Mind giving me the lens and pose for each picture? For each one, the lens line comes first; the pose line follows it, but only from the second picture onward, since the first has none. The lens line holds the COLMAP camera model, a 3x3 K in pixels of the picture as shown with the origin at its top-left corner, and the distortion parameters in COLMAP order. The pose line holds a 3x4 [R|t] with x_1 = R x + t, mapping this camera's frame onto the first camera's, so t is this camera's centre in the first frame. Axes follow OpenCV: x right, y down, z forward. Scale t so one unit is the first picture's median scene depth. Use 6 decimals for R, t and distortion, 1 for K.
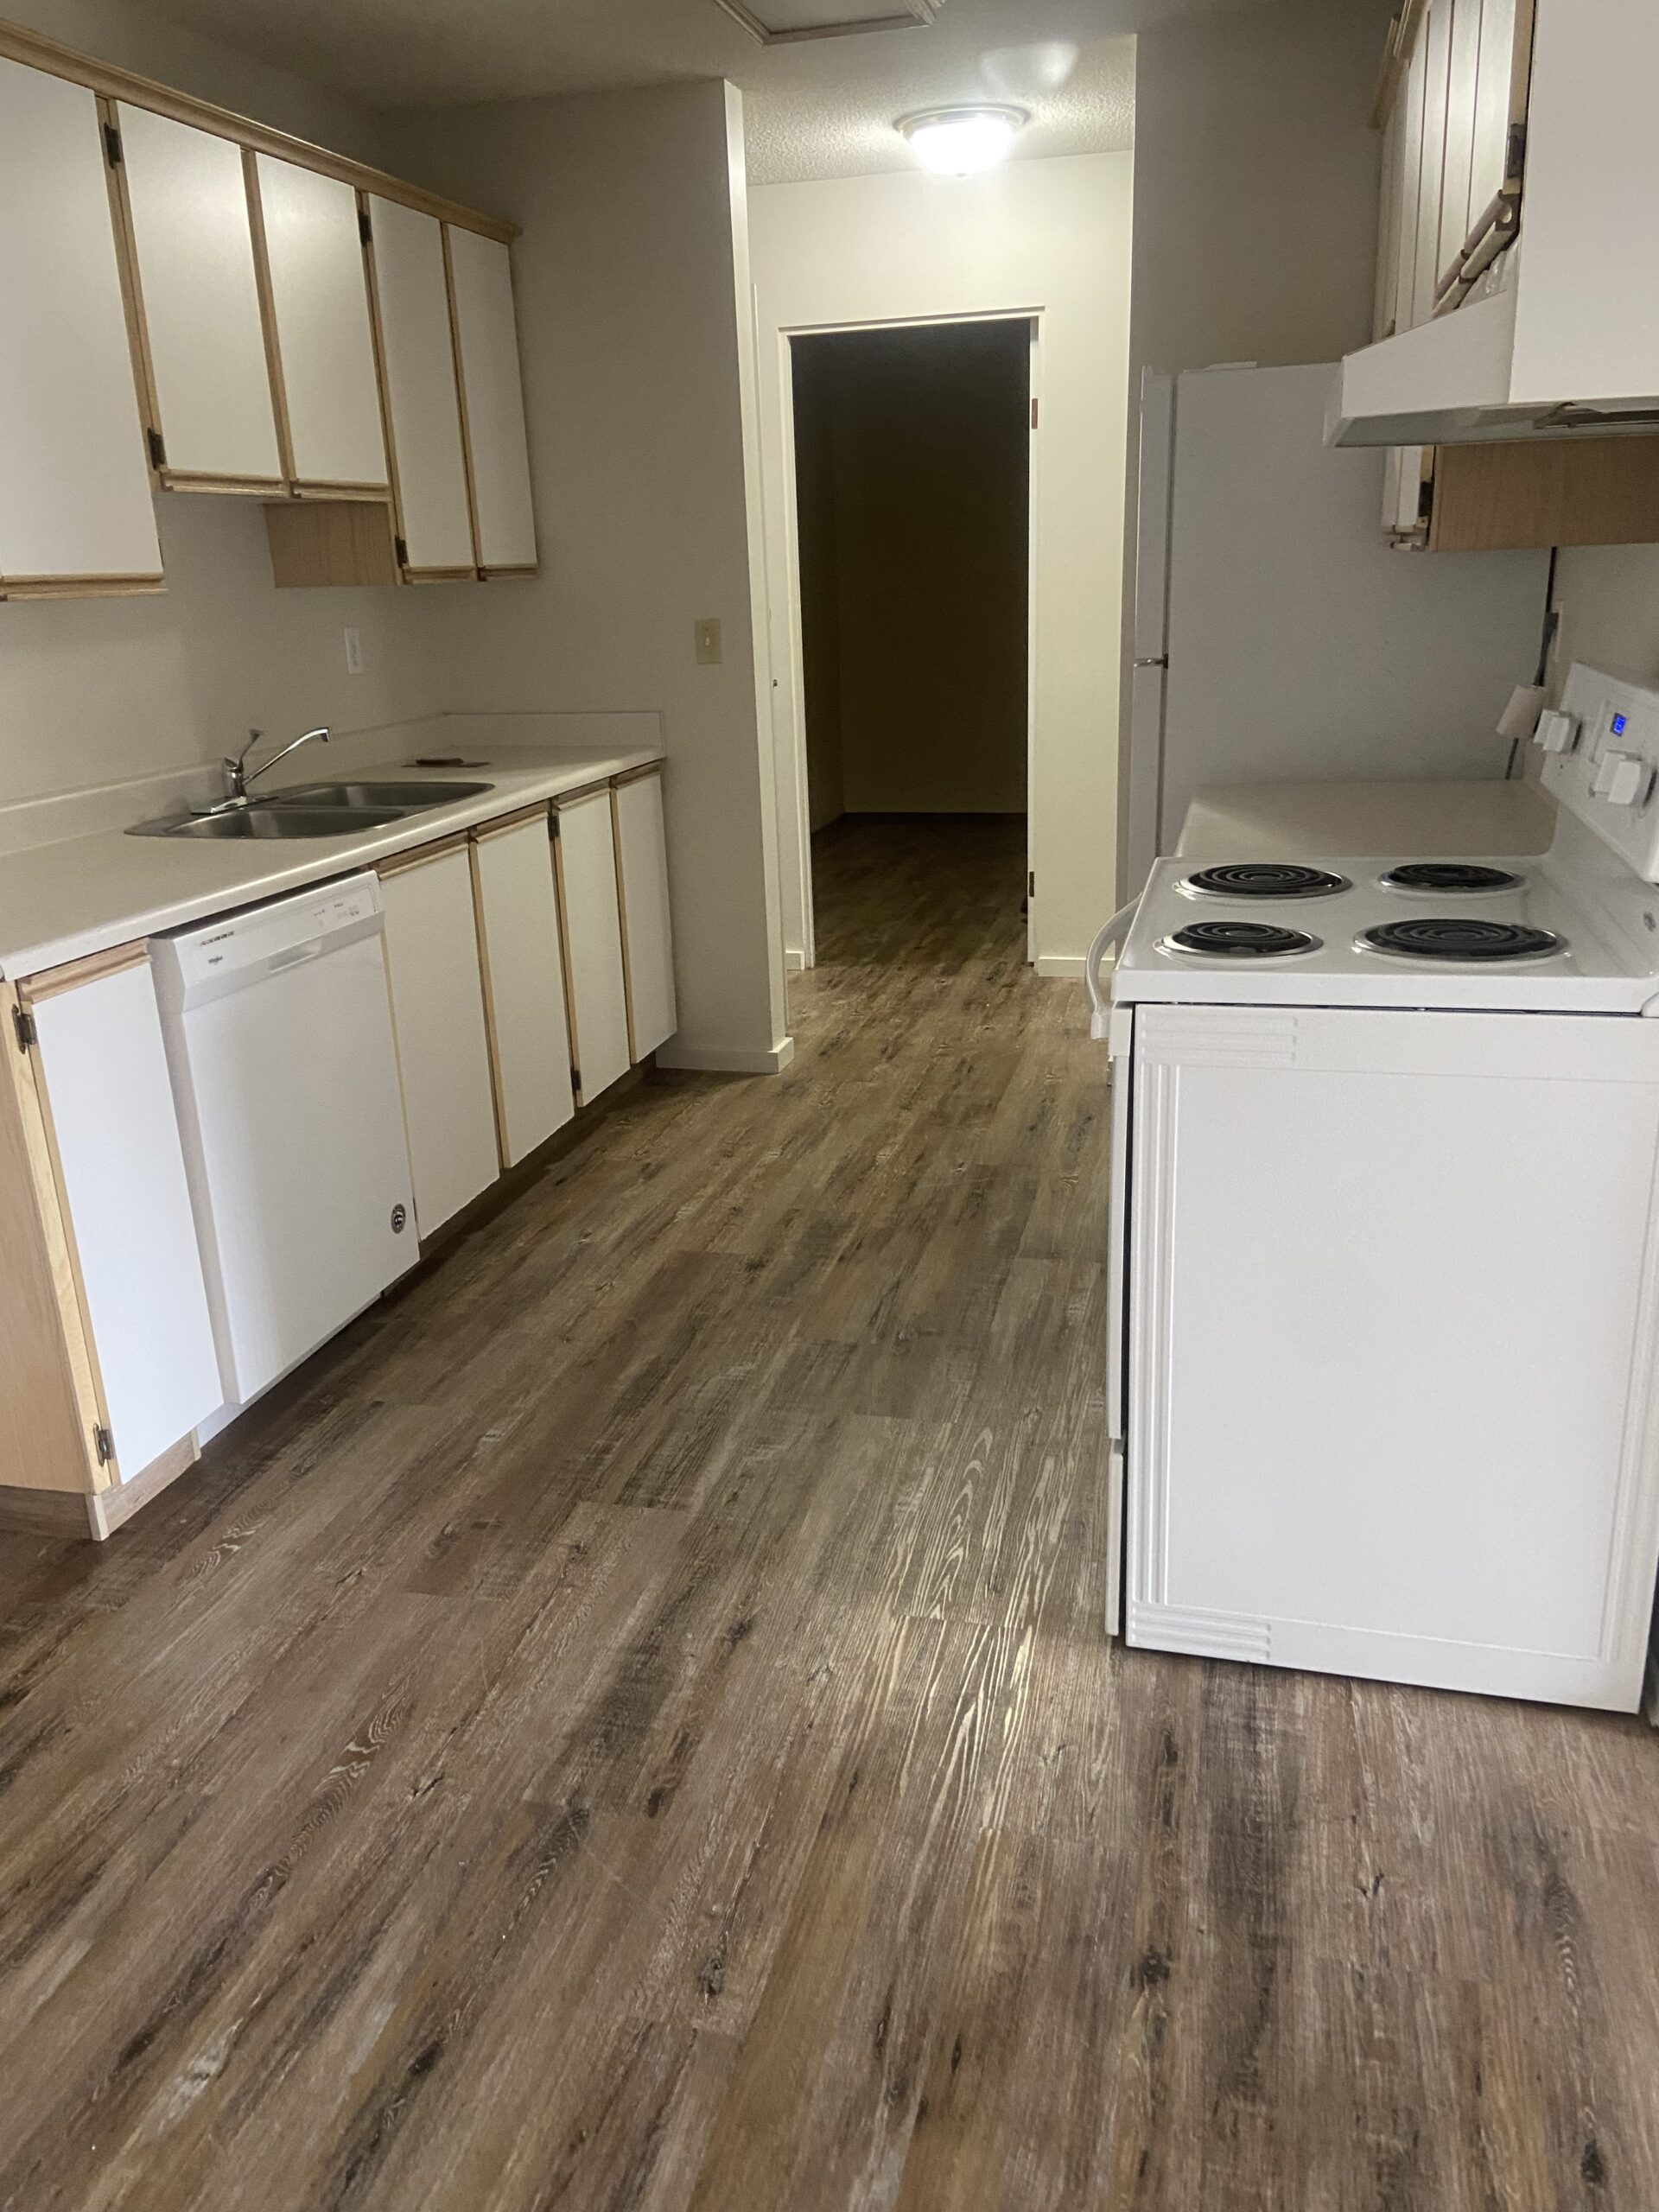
lens RADIAL K [[1656.9, 0, 827.8], [0, 1656.9, 1096.0], [0, 0, 1]] dist [0.006689, -0.009212]
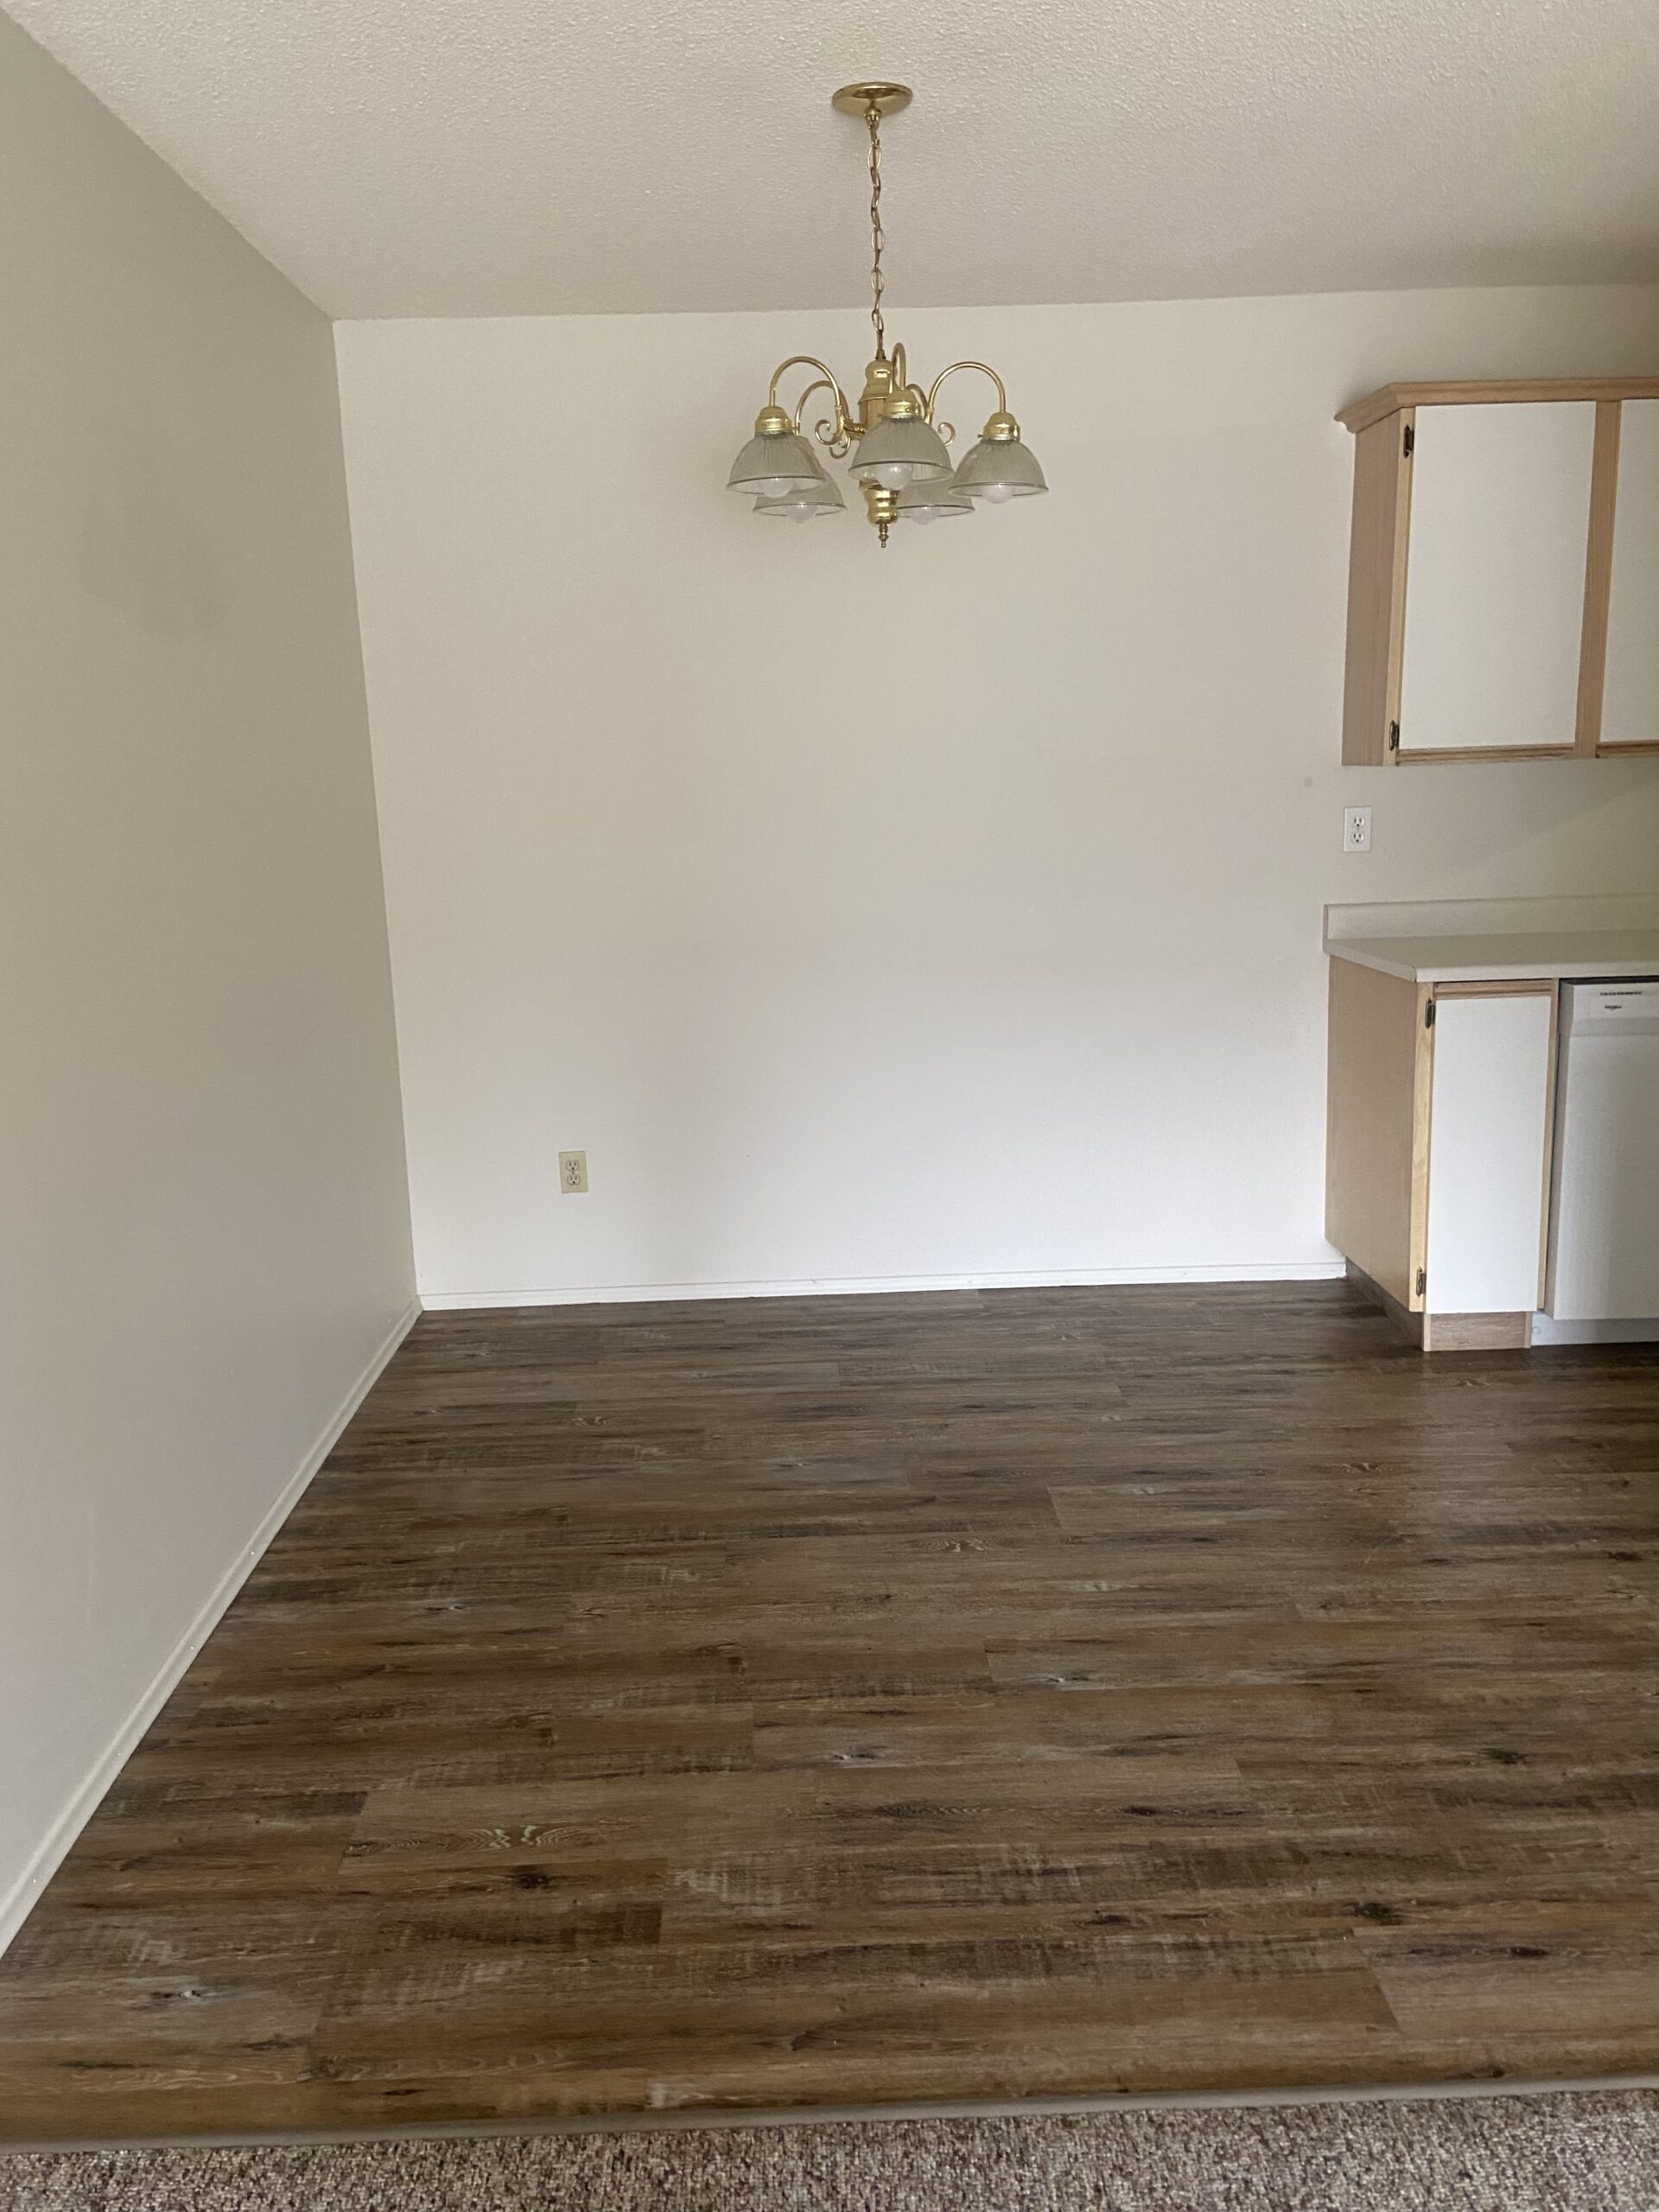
lens RADIAL K [[1656.9, 0, 828.2], [0, 1656.9, 1108.8], [0, 0, 1]] dist [0.006689, -0.009212]
pose [[0.260599, 0.220041, -0.940037, 1.220494], [-0.269611, 0.951530, 0.147989, -0.042825], [0.927037, 0.214879, 0.307293, -0.071432]]
